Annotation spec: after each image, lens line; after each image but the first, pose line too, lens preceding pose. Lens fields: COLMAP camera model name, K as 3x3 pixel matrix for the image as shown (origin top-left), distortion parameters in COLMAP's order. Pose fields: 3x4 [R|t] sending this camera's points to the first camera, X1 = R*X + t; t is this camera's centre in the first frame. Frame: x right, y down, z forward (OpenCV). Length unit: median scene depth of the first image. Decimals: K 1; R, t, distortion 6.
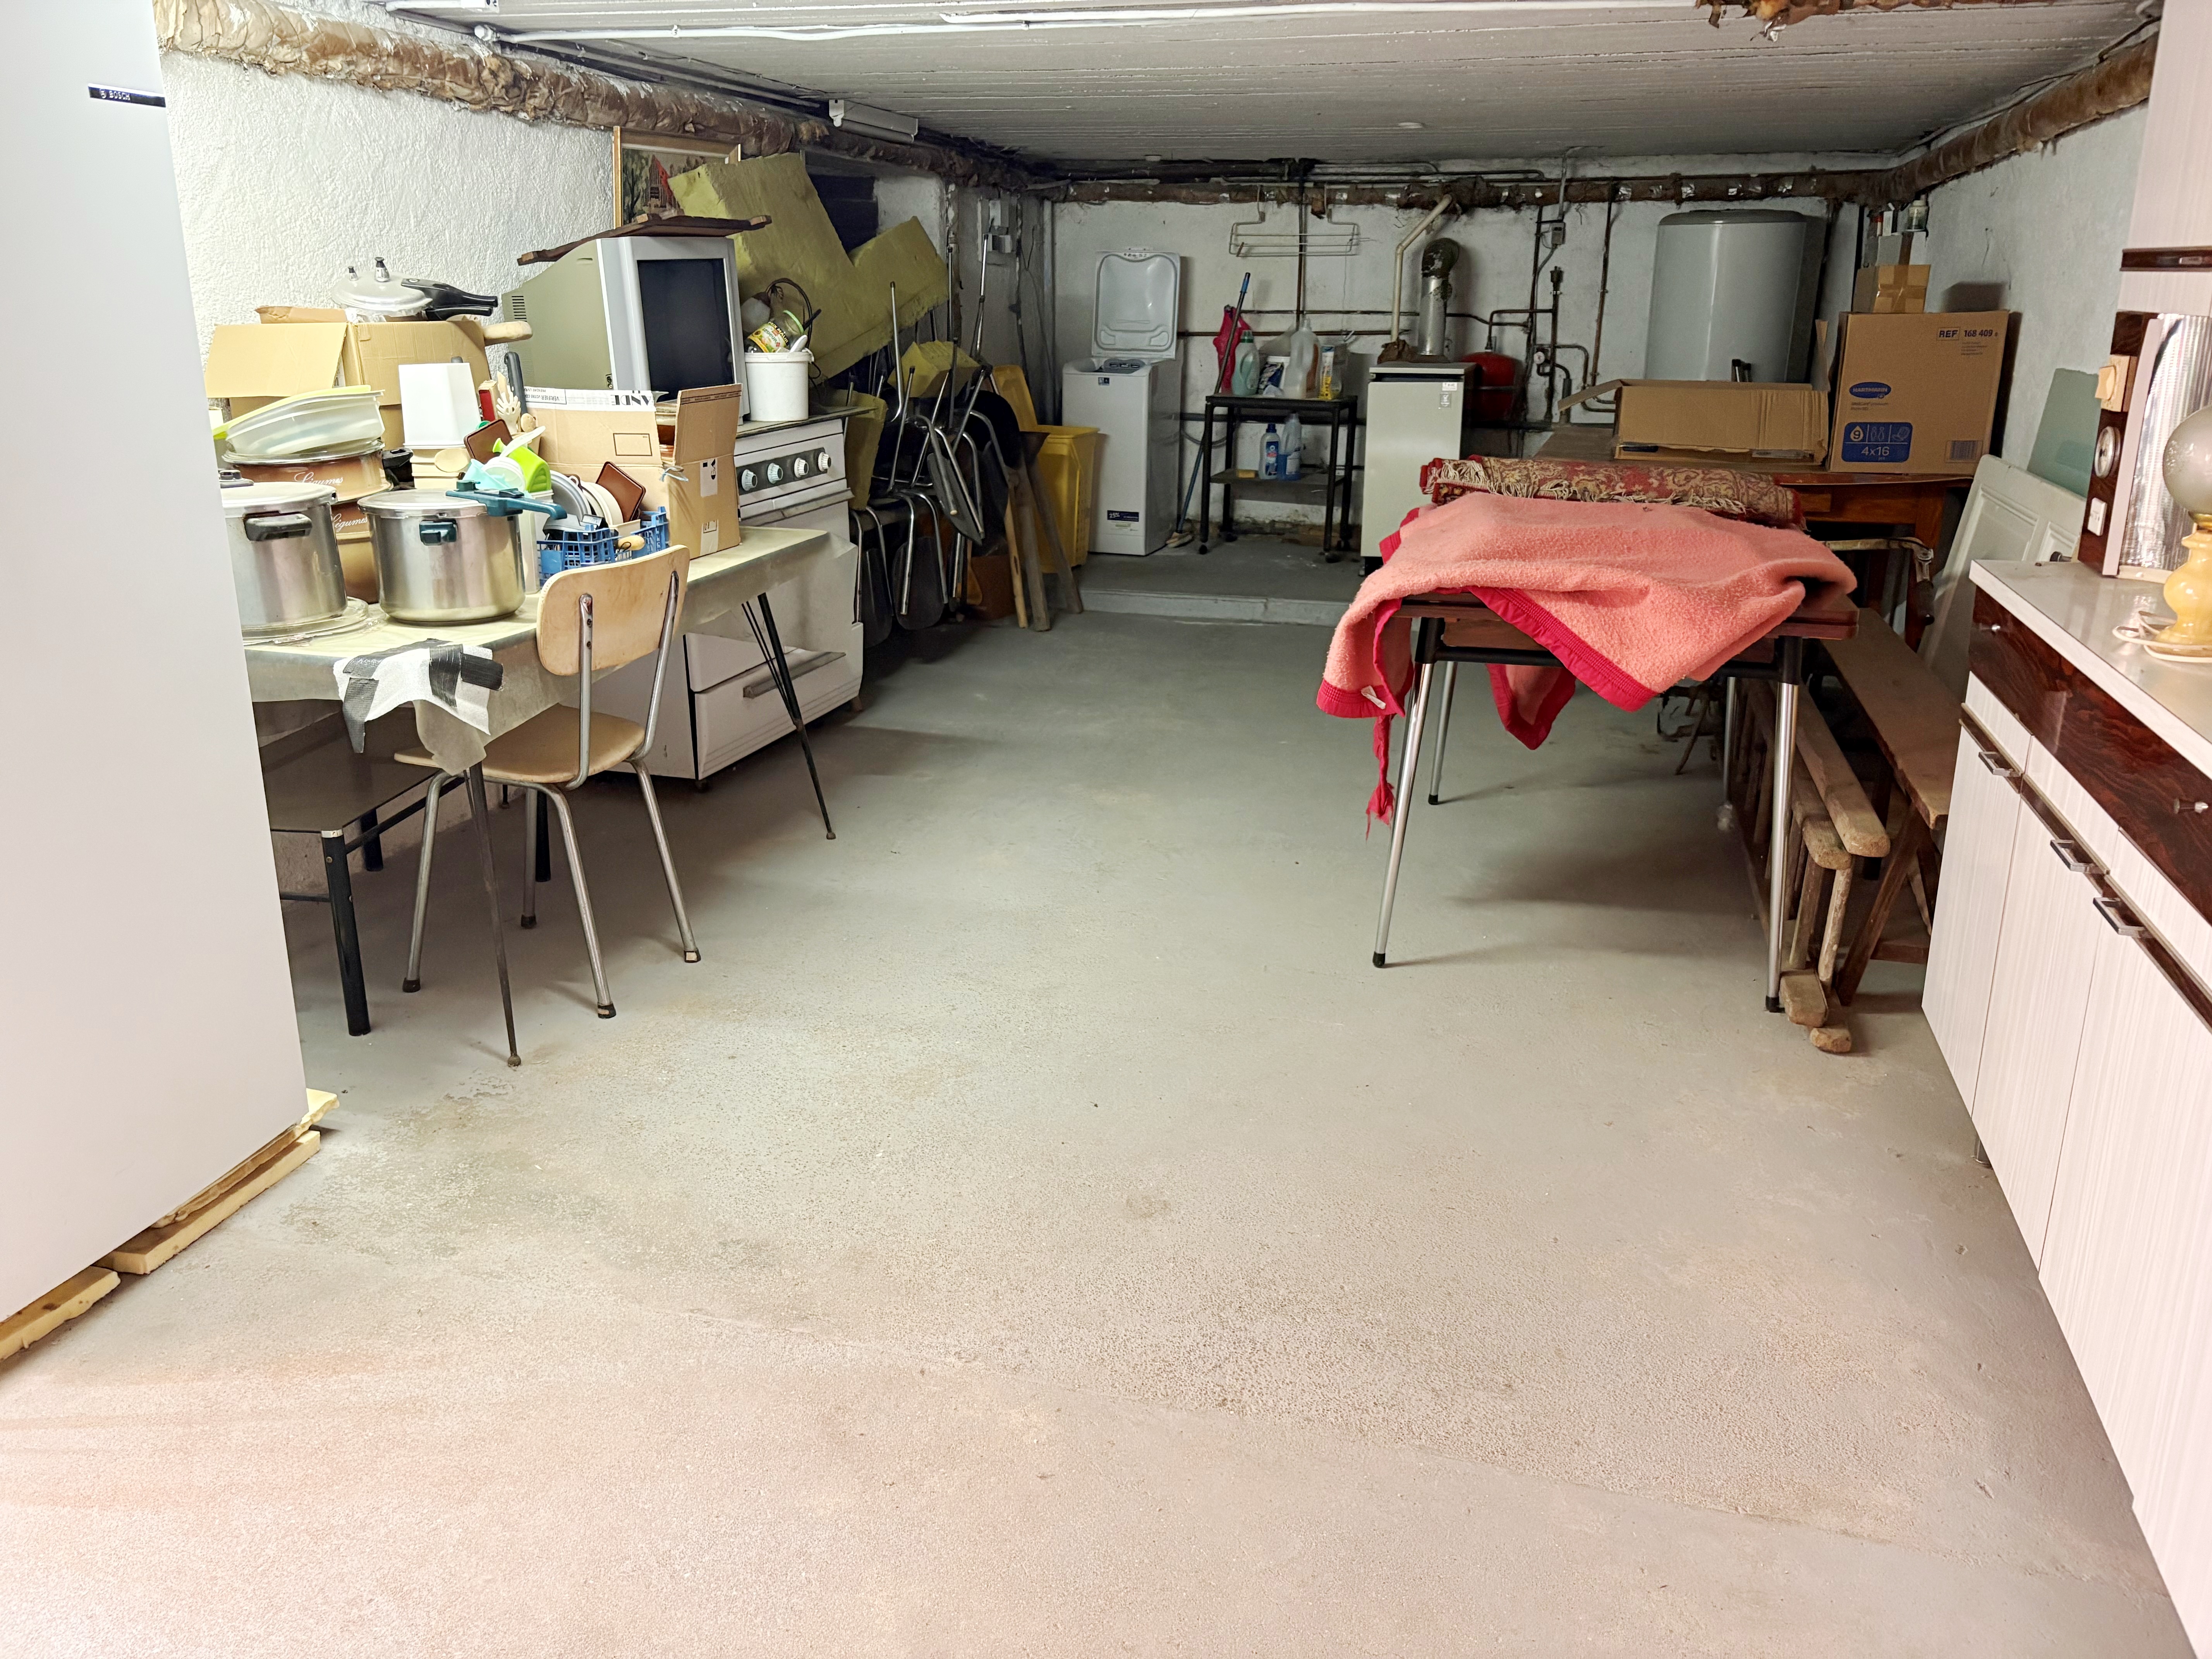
lens RADIAL K [[1694.1, 0, 1106.6], [0, 1694.1, 827.7], [0, 0, 1]] dist [-0.007073, -0.004268]
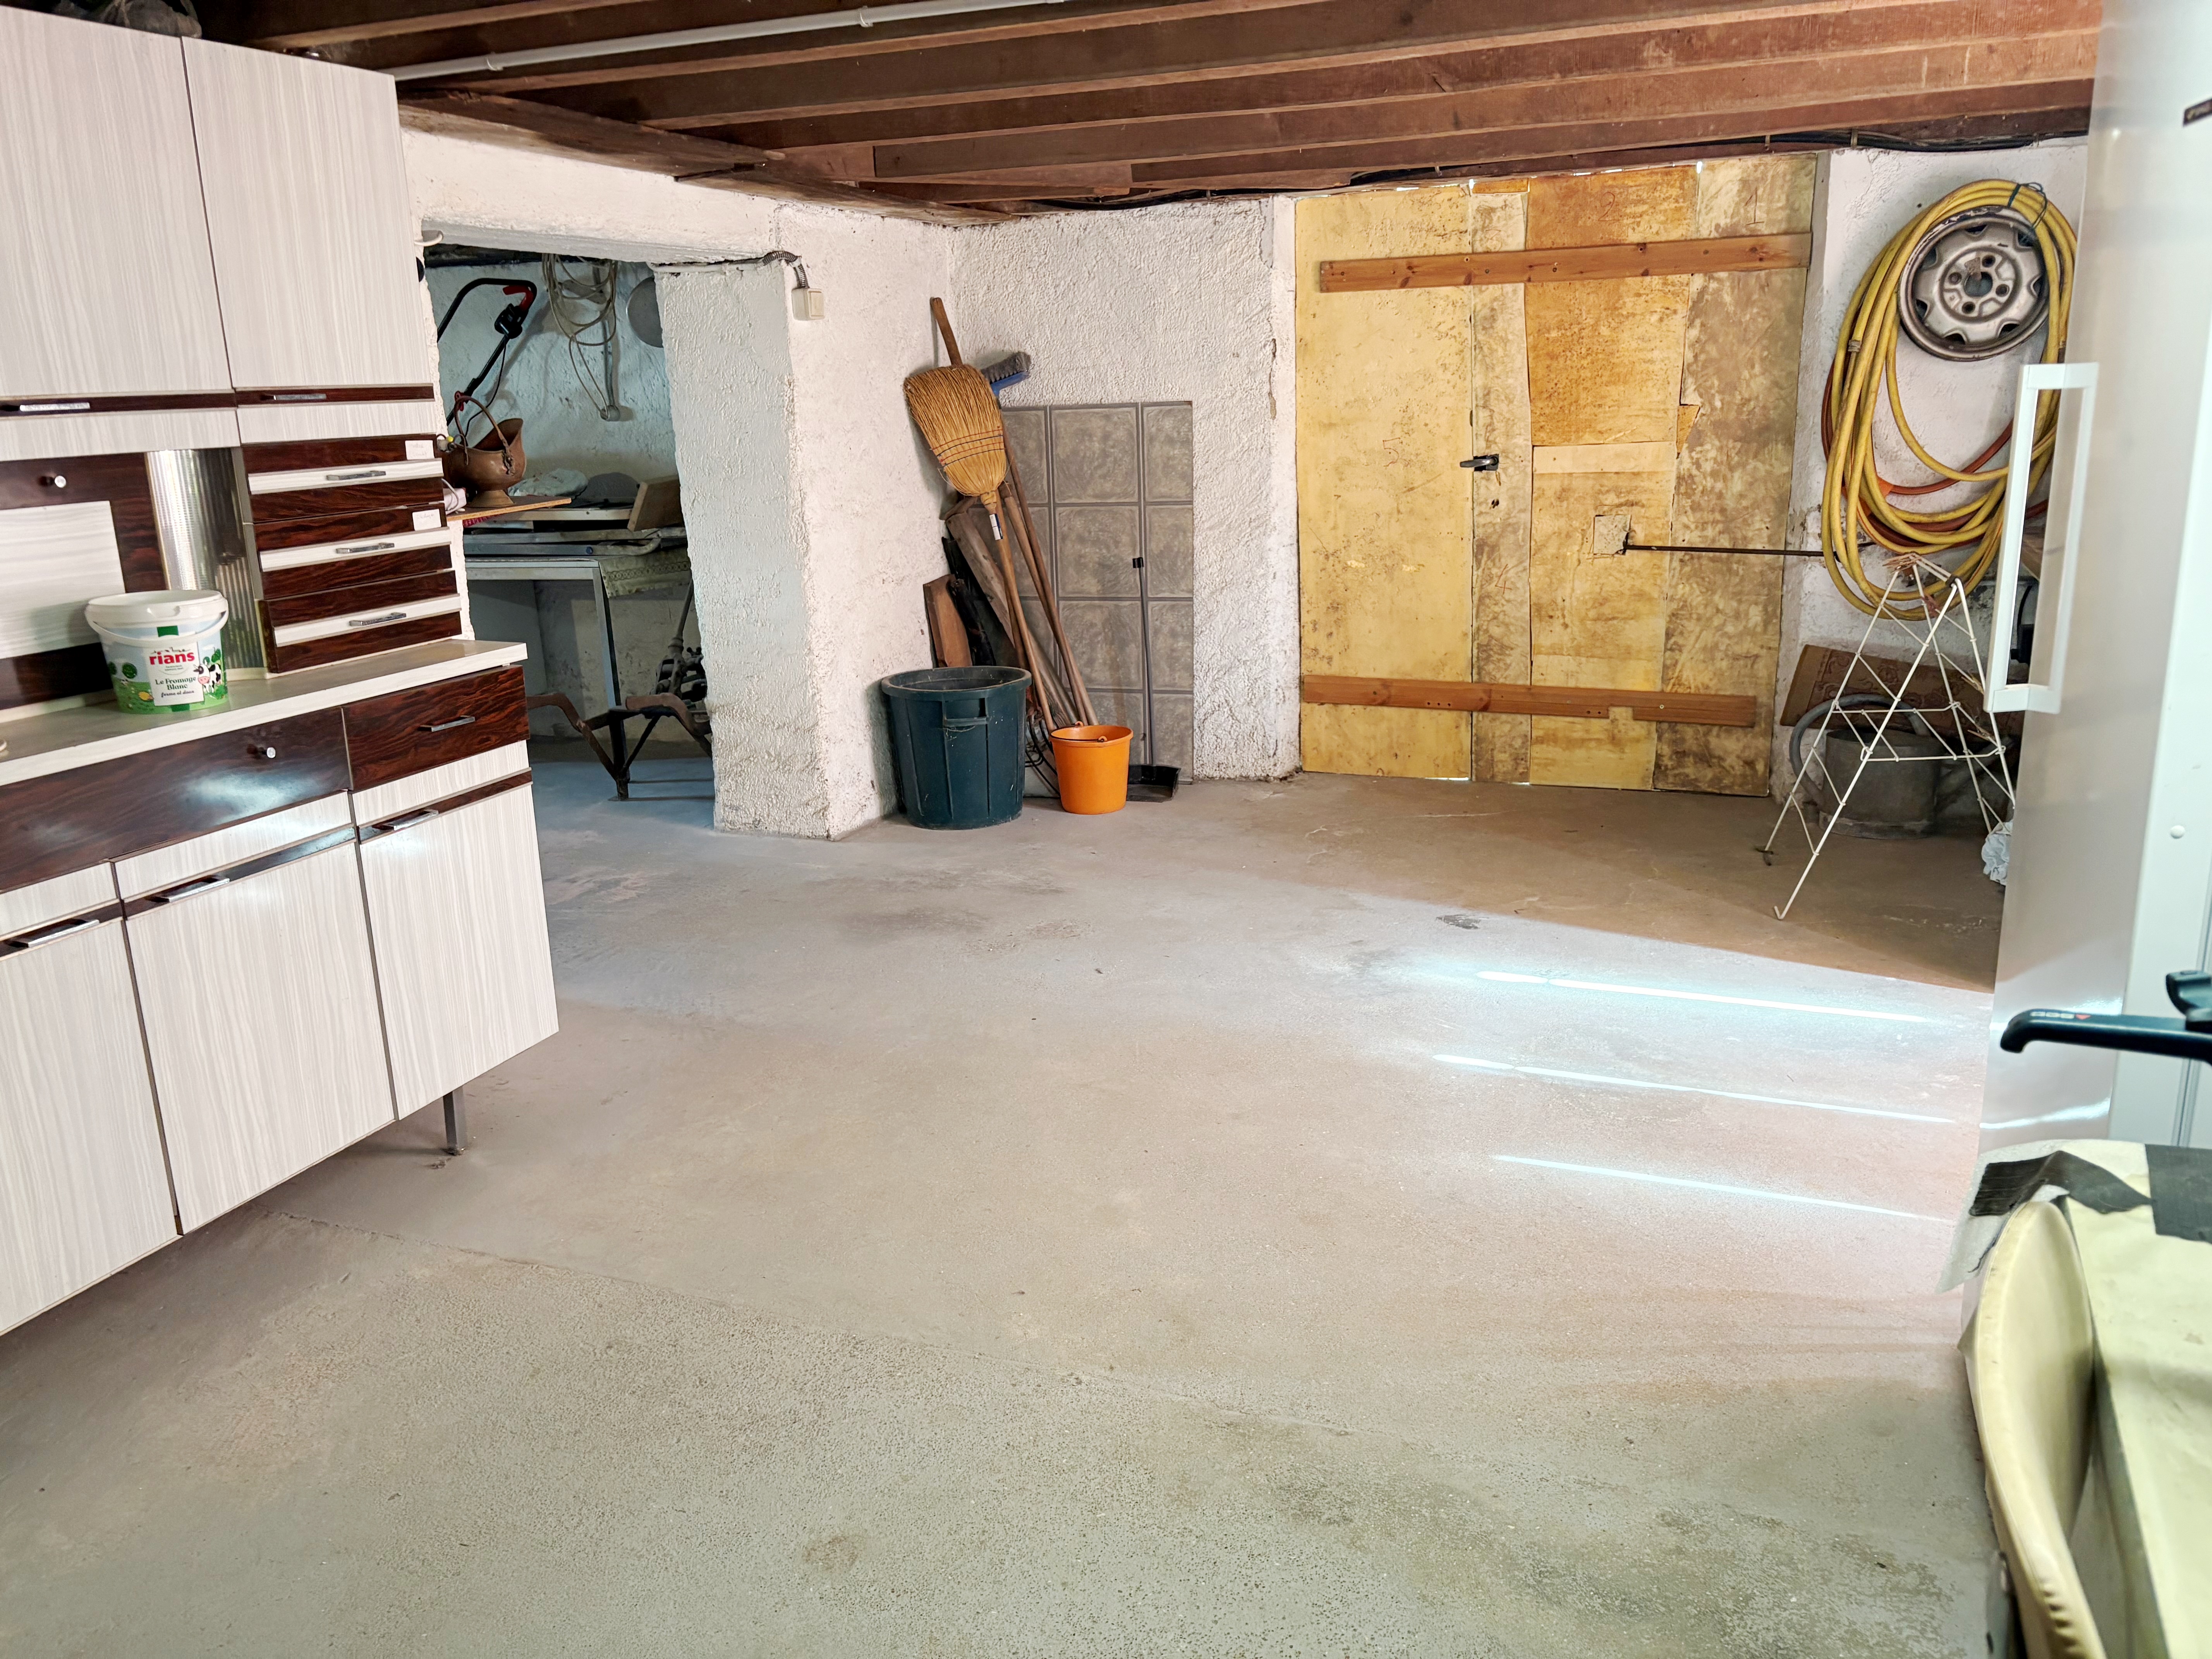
lens RADIAL K [[1694.1, 0, 1105.3], [0, 1694.1, 826.7], [0, 0, 1]] dist [-0.007073, -0.004268]
pose [[-0.994556, -0.004138, 0.104123, -0.199364], [0.052673, 0.842198, 0.536590, -0.521942], [-0.089912, 0.539153, -0.837395, 1.584444]]
